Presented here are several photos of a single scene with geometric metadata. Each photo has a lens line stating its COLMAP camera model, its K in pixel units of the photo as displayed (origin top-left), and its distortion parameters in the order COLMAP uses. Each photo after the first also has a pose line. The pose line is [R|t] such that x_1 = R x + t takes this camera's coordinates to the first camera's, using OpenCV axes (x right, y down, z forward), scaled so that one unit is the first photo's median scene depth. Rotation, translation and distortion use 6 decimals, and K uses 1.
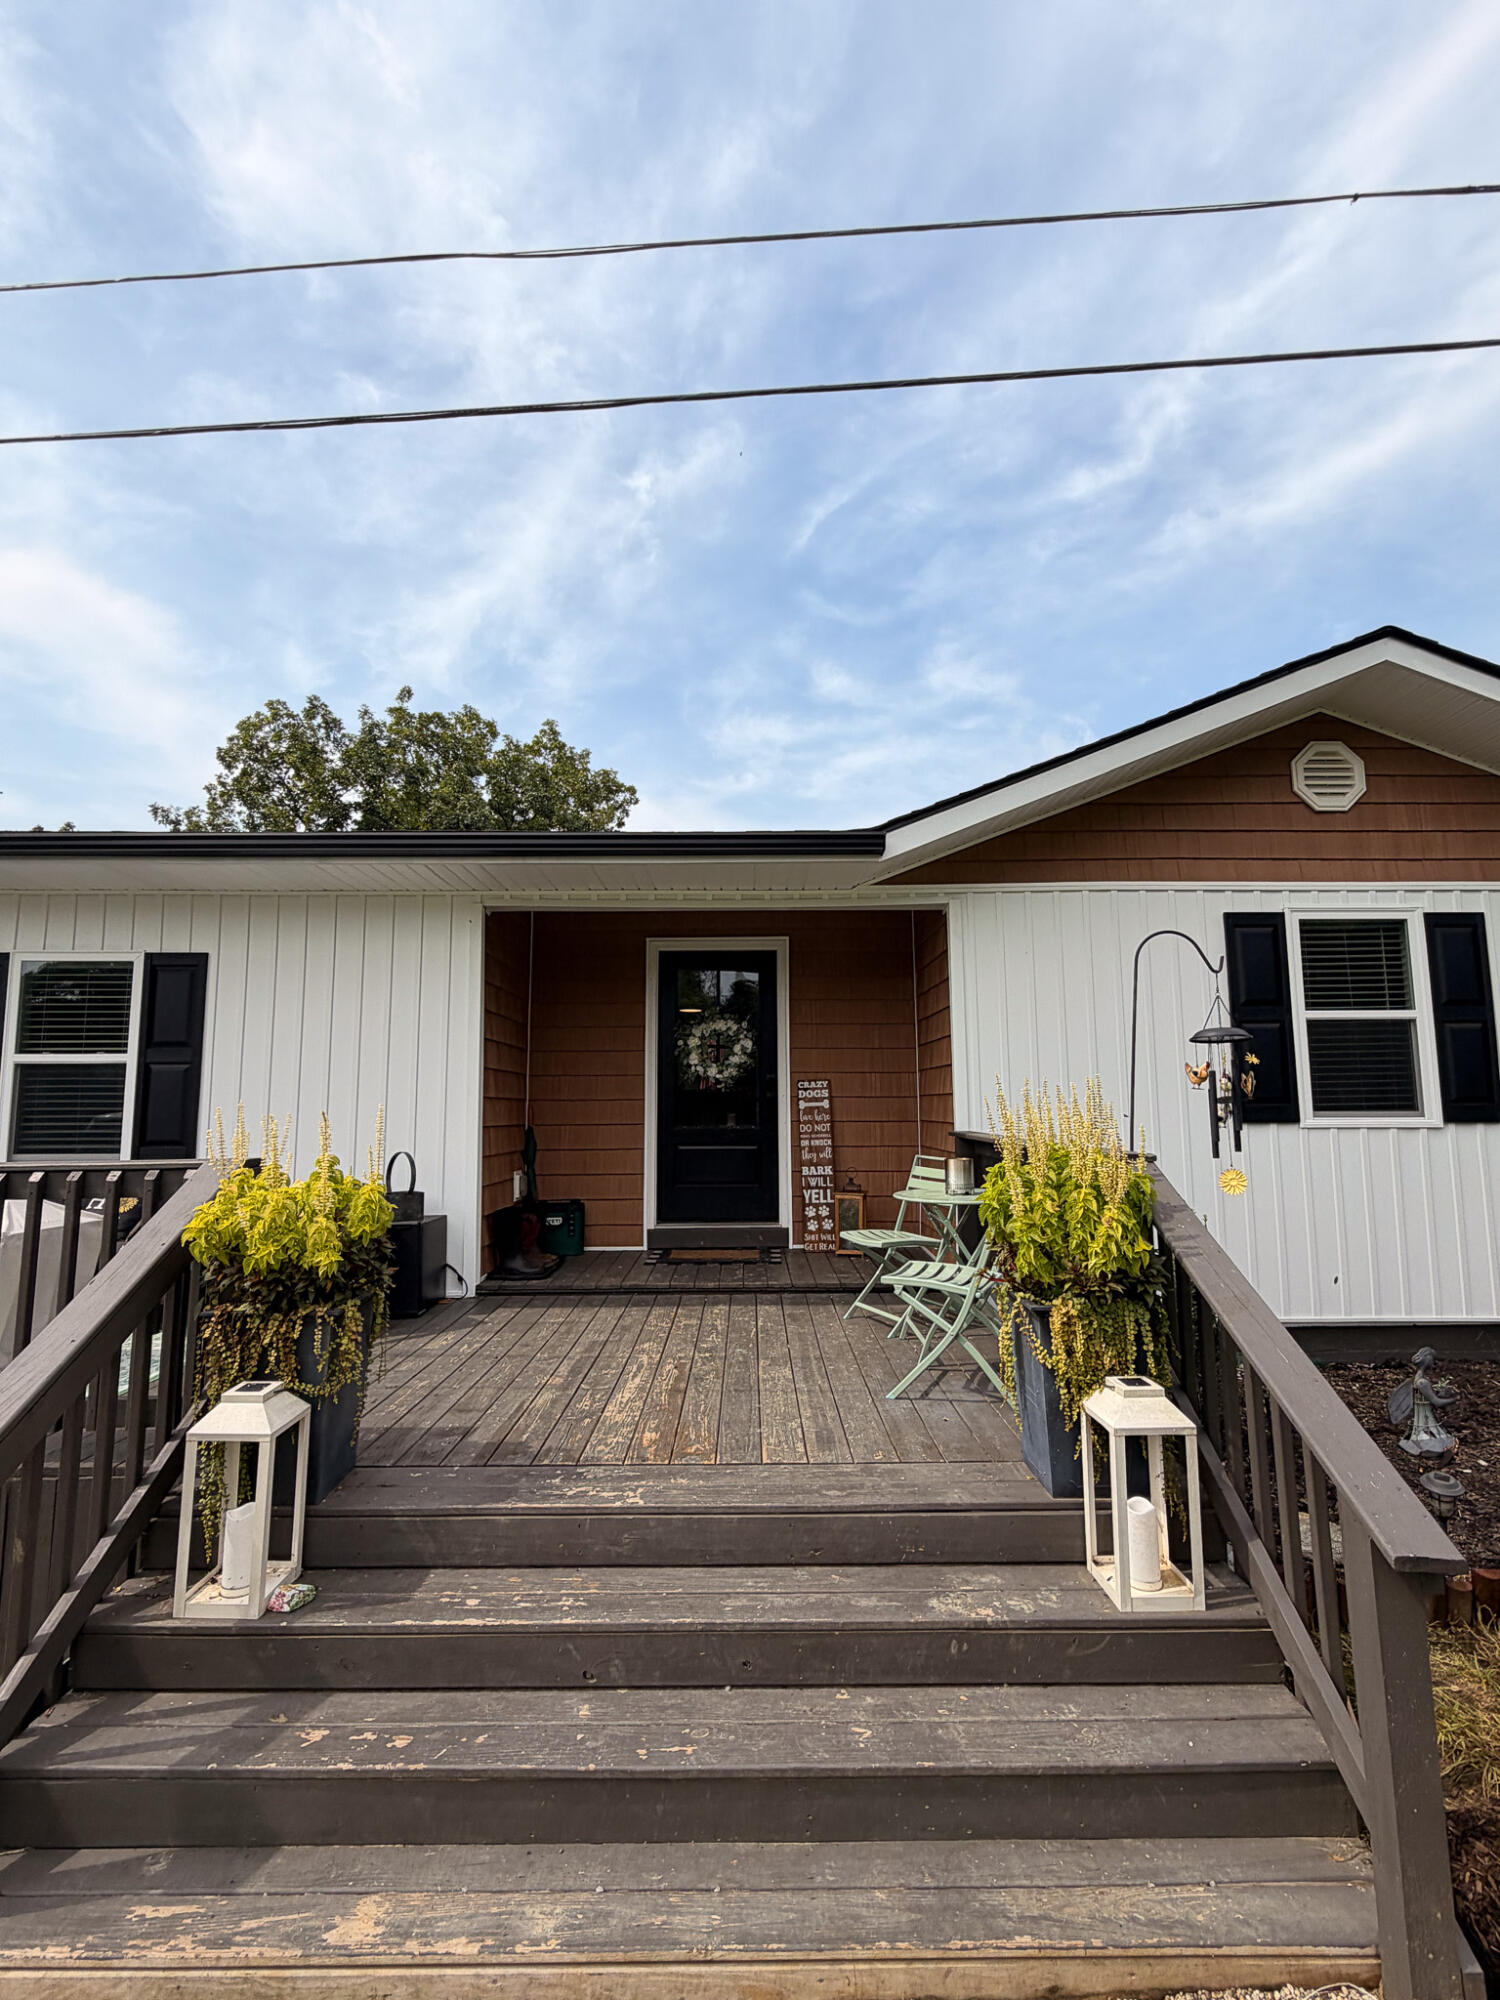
lens RADIAL K [[905.2, 0, 752.7], [0, 905.2, 998.9], [0, 0, 1]] dist [0.000713, -0.000487]
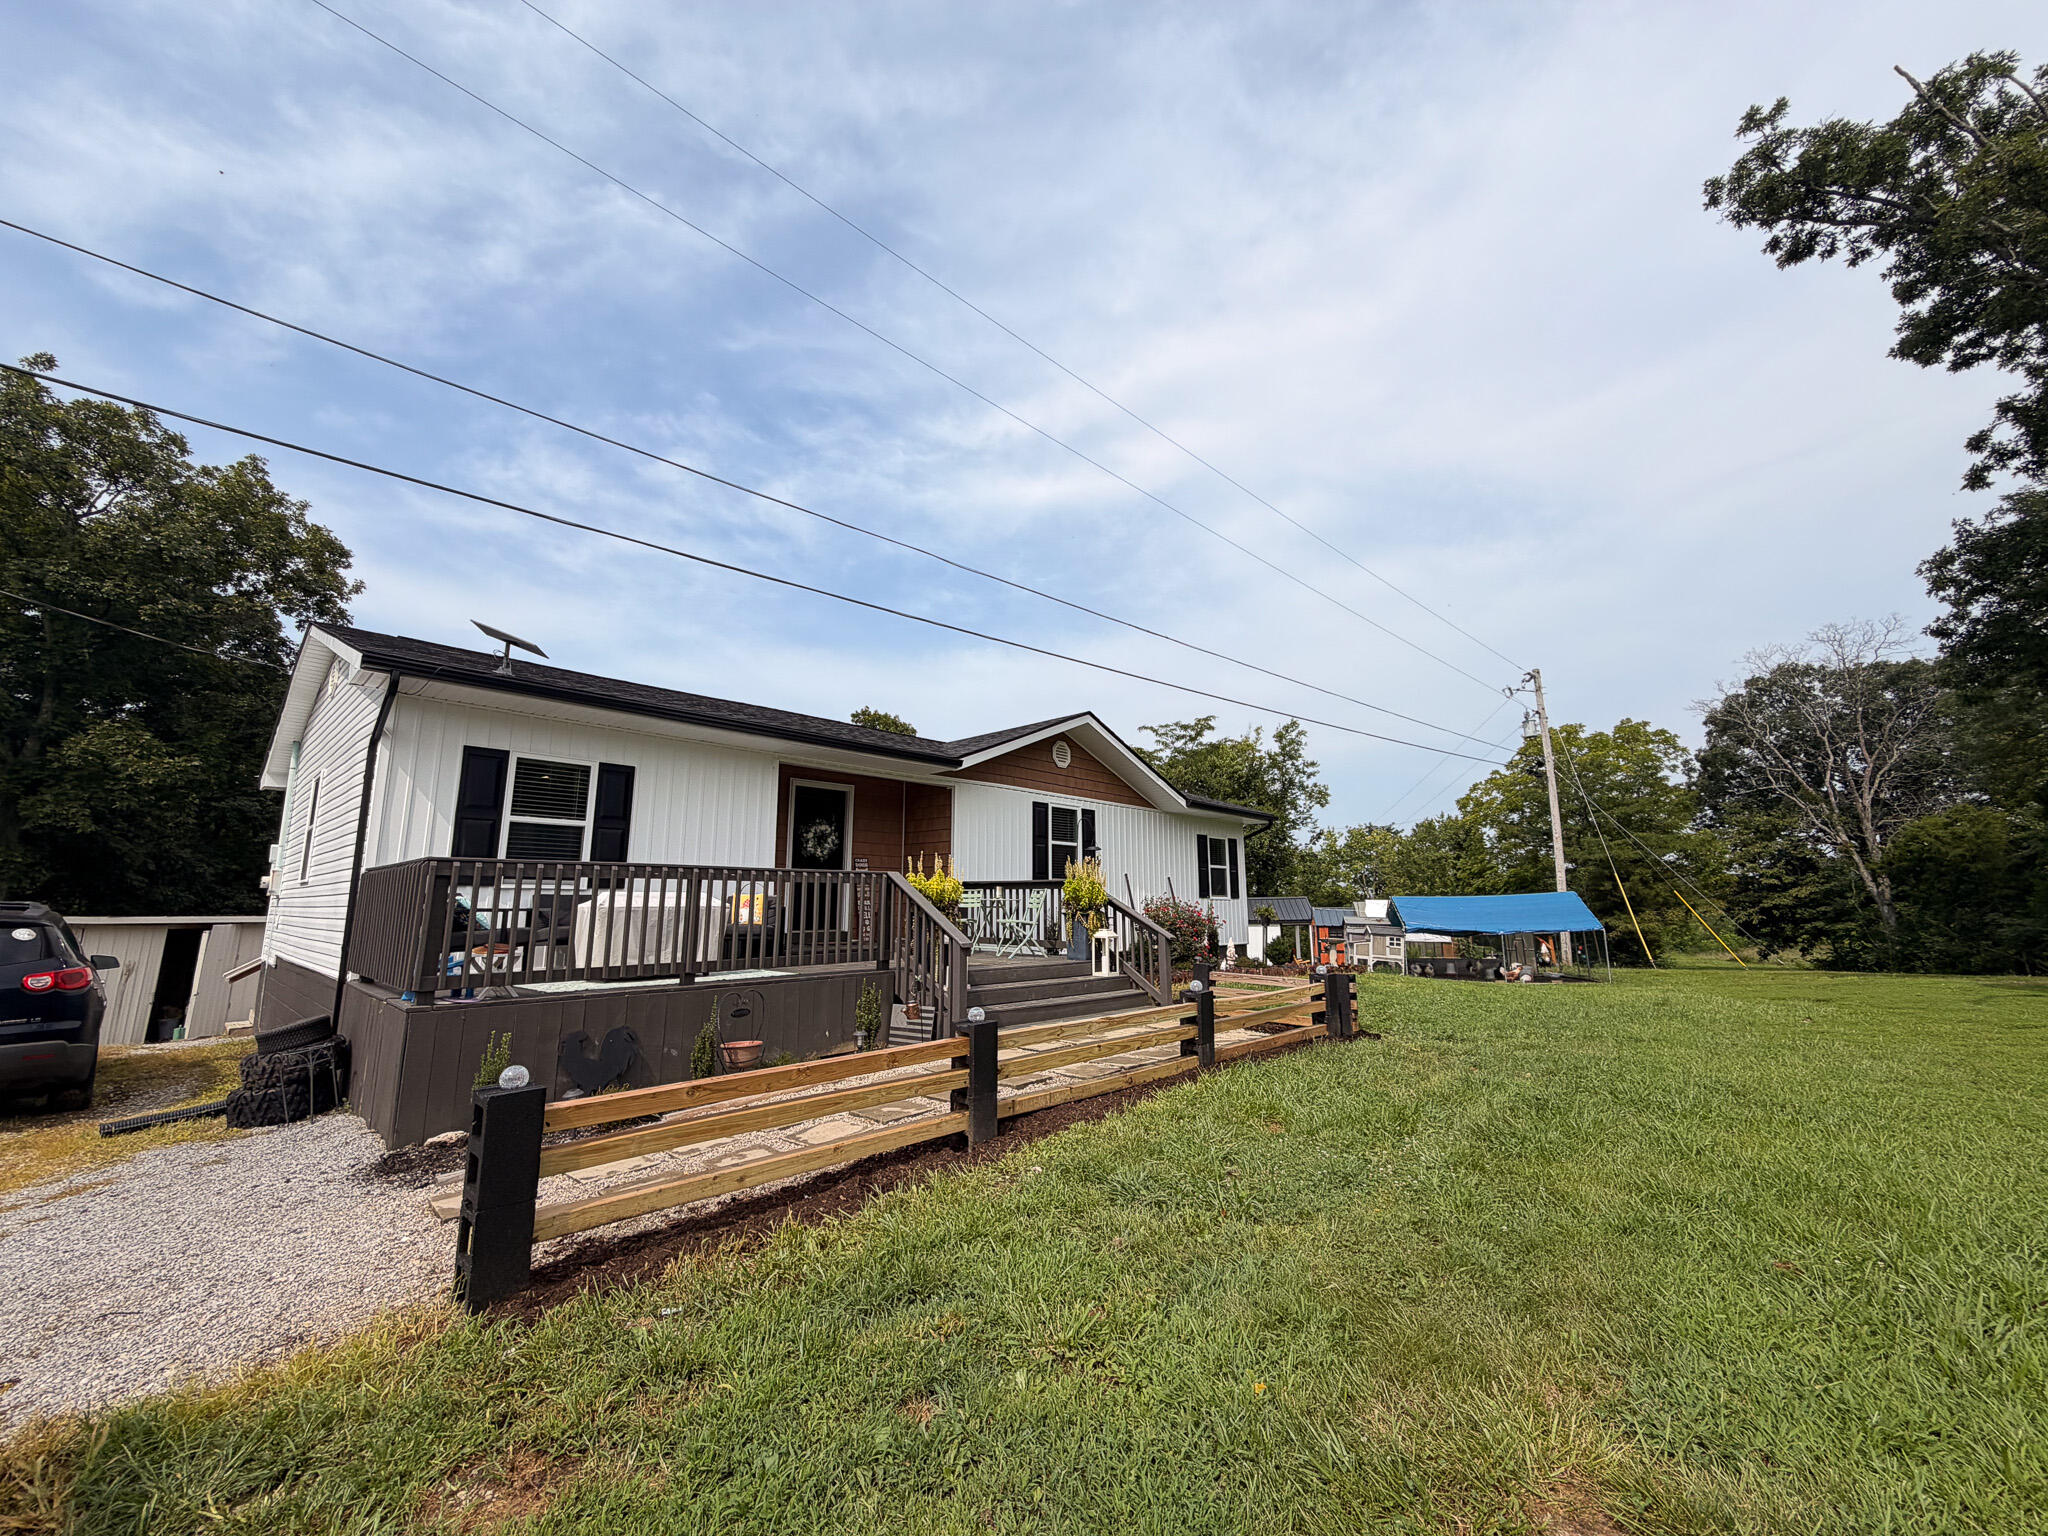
lens RADIAL K [[819.1, 0, 1018.4], [0, 819.1, 771.1], [0, 0, 1]] dist [-0.000549, 0.000215]
pose [[0.690821, 0.125090, 0.712123, -2.017803], [-0.092611, 0.992116, -0.084433, 0.037077], [-0.717070, -0.007623, 0.696959, -1.037905]]
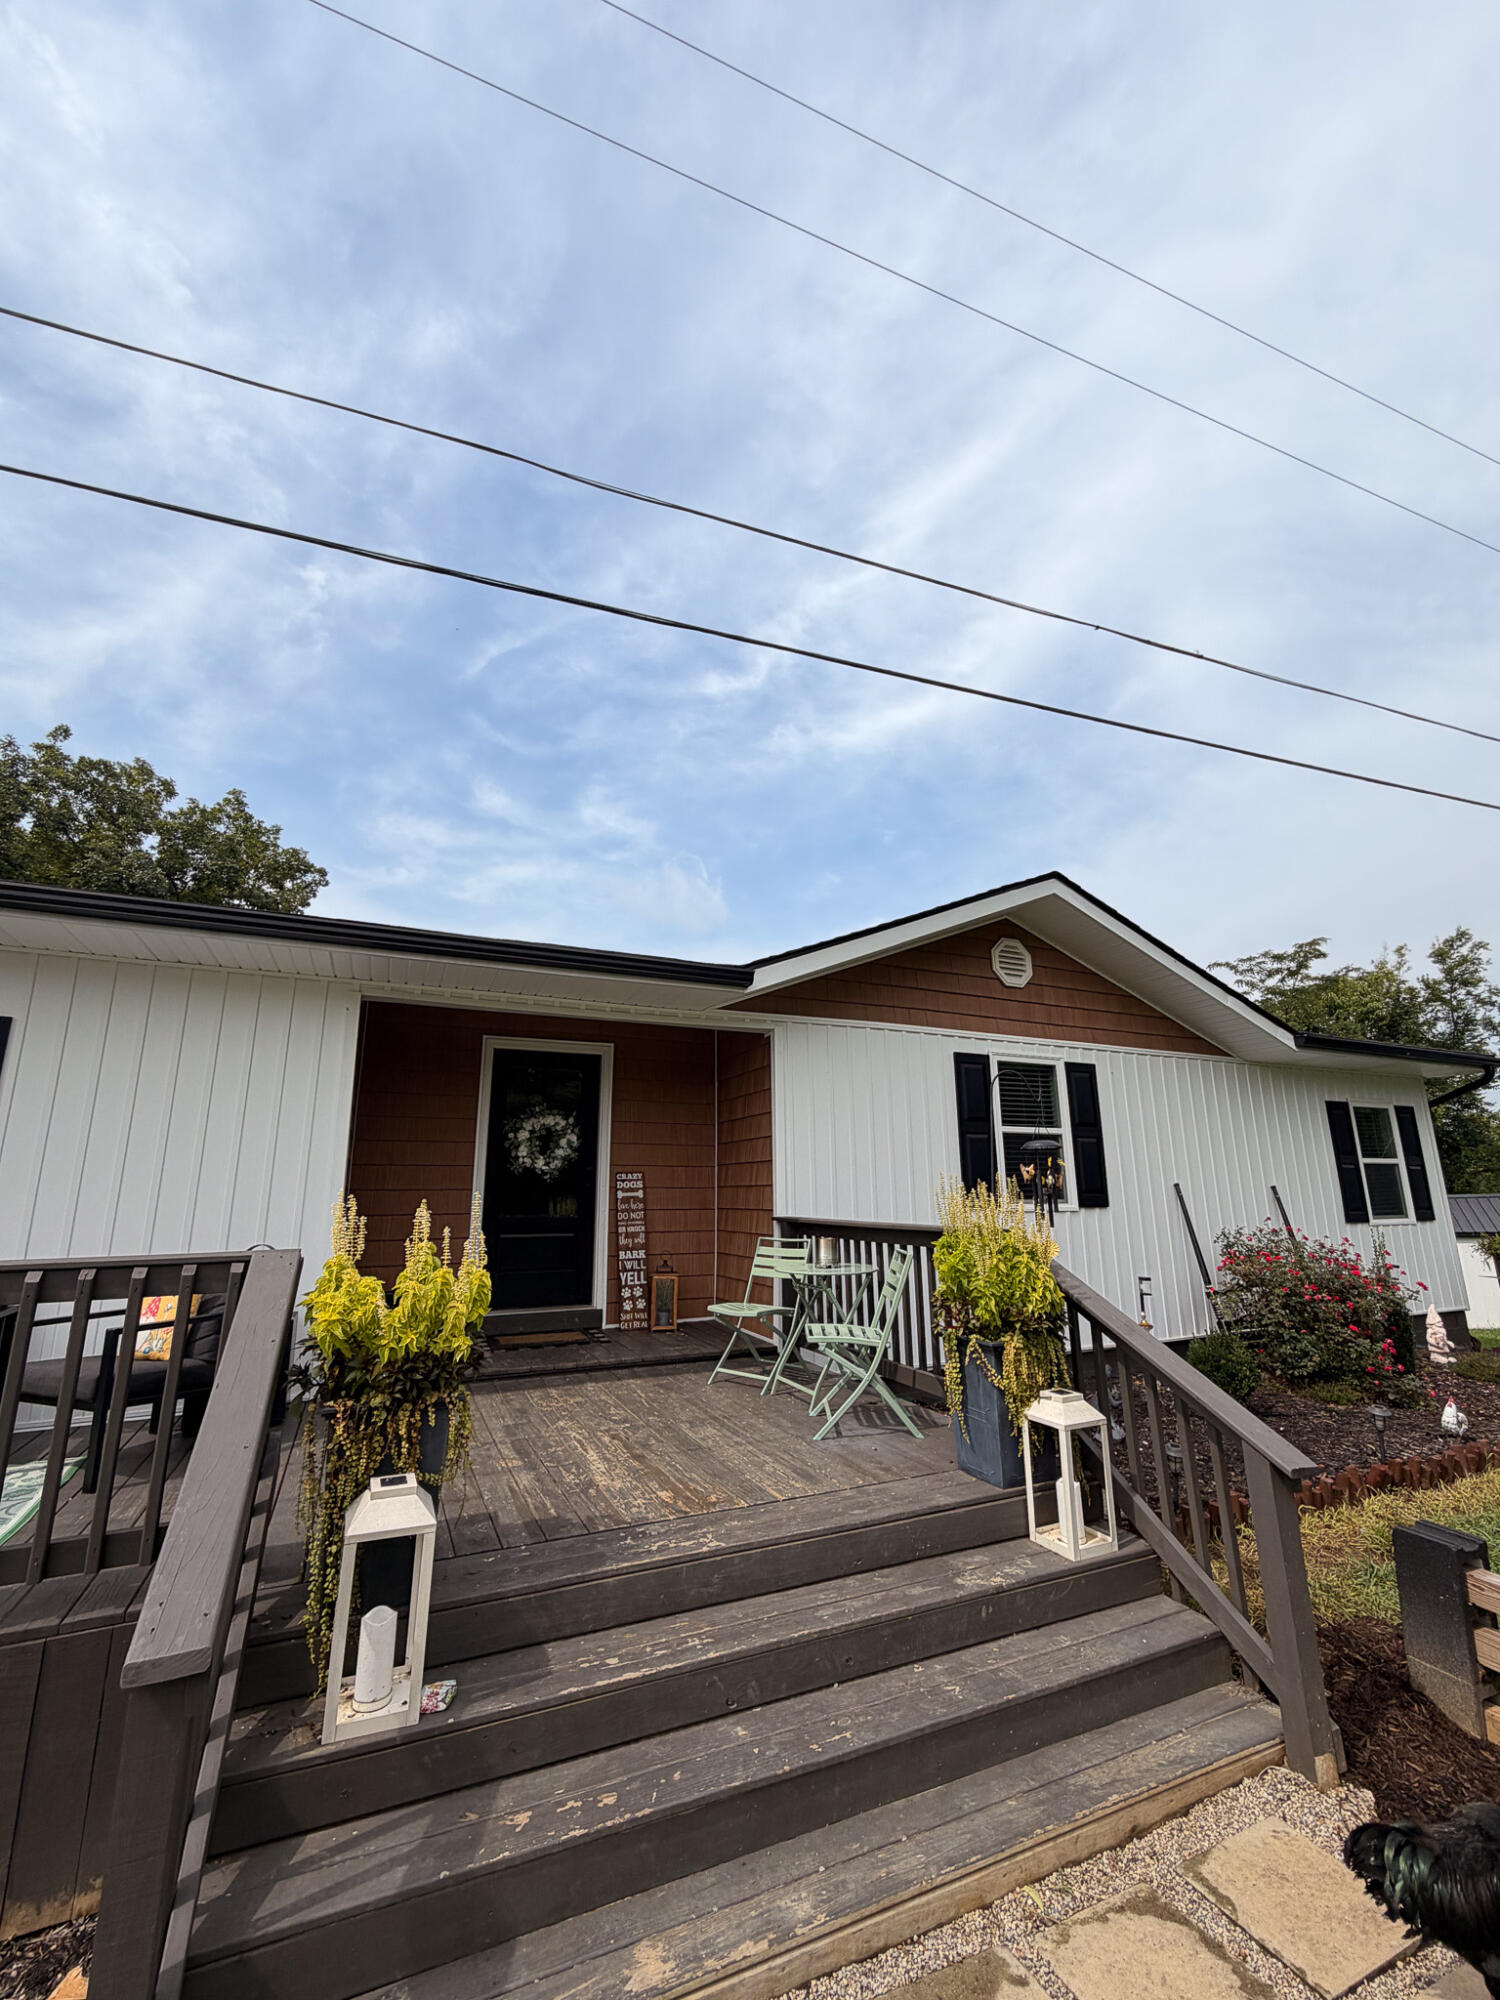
lens RADIAL K [[822.0, 0, 750.0], [0, 822.0, 1000.0], [0, 0, 1]] dist [-0.001215, 0.000431]
pose [[0.912125, 0.095056, 0.398739, -0.447939], [-0.047798, 0.990769, -0.126851, -0.000911], [-0.407116, 0.096645, 0.908249, -0.026665]]
